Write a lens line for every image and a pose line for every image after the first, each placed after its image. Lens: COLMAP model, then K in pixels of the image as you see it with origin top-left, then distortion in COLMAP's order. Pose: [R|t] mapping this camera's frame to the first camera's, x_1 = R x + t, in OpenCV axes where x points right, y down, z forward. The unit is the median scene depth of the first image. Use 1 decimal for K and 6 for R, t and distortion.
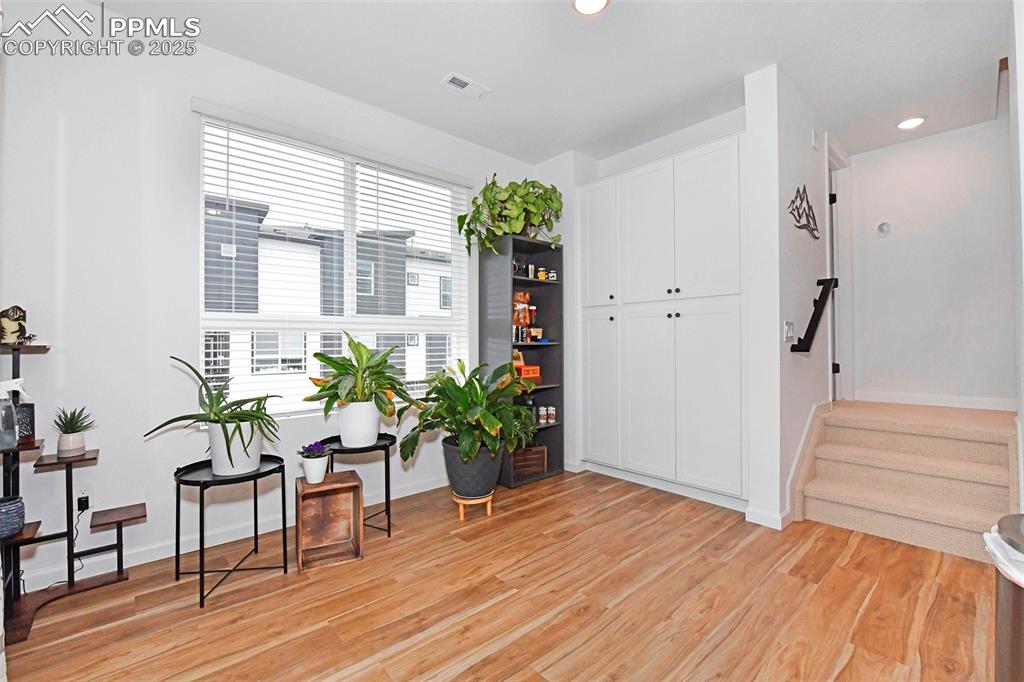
lens RADIAL K [[445.6, 0, 512.6], [0, 445.6, 338.6], [0, 0, 1]] dist [0.001795, -0.001717]
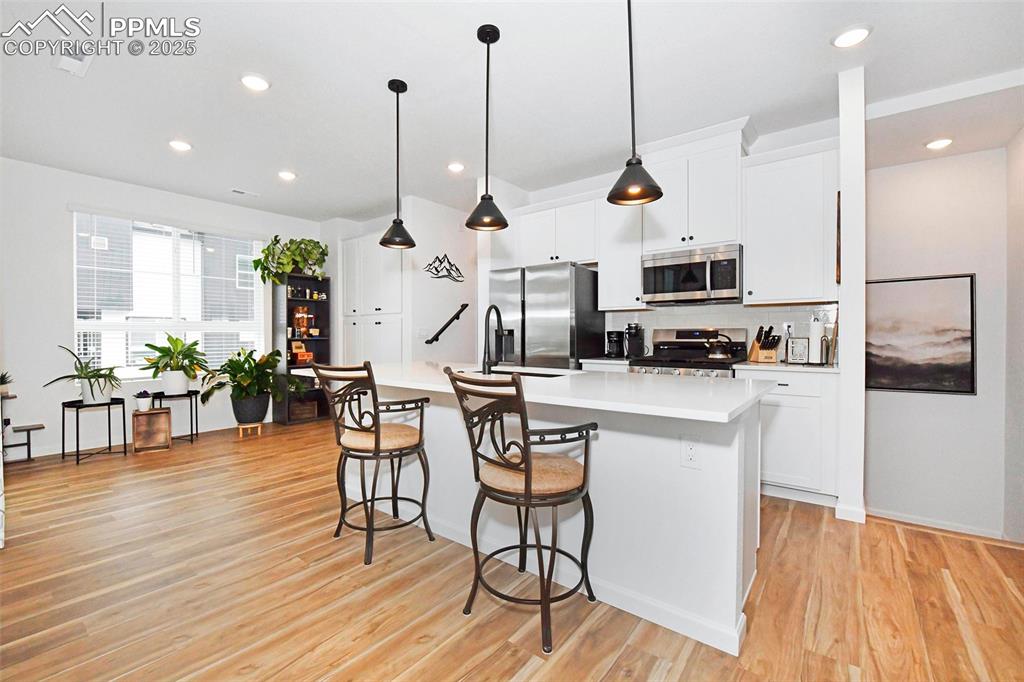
lens RADIAL K [[445.6, 0, 508.2], [0, 445.6, 339.4], [0, 0, 1]] dist [0.001795, -0.001717]
pose [[0.986363, 0.000980, 0.164579, 0.611861], [-0.004217, 0.999804, 0.019323, -0.024692], [-0.164528, -0.019754, 0.986175, -0.890990]]
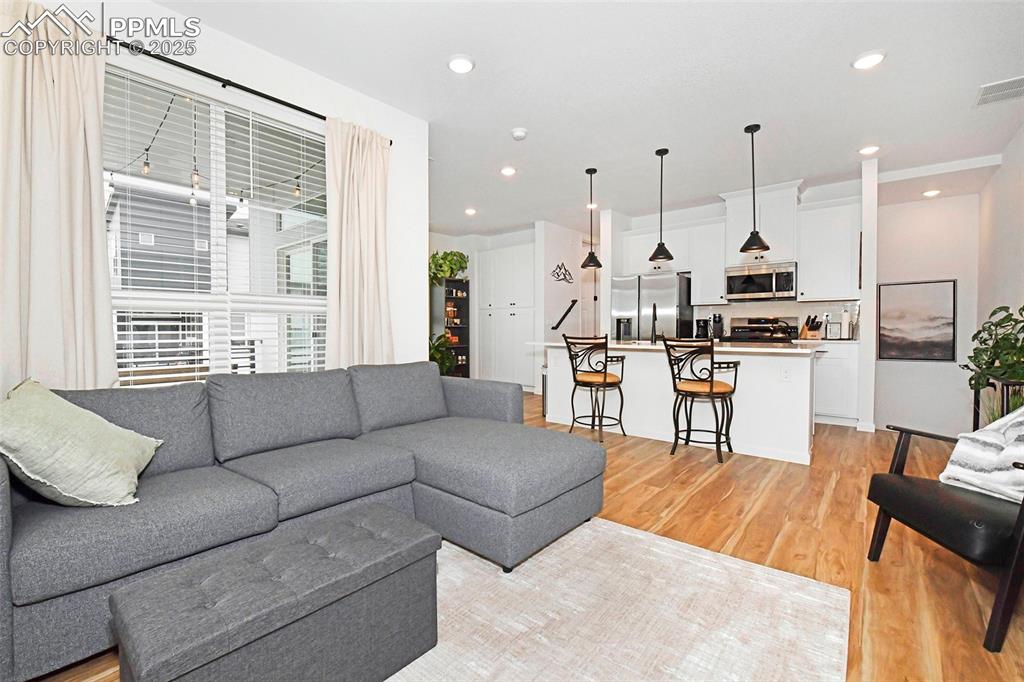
lens RADIAL K [[445.6, 0, 513.4], [0, 445.6, 339.5], [0, 0, 1]] dist [0.001795, -0.001717]
pose [[0.990766, -0.003247, 0.135547, 0.040096], [-0.002032, 0.999245, 0.038792, -0.010137], [-0.135570, -0.038710, 0.990011, -1.461714]]
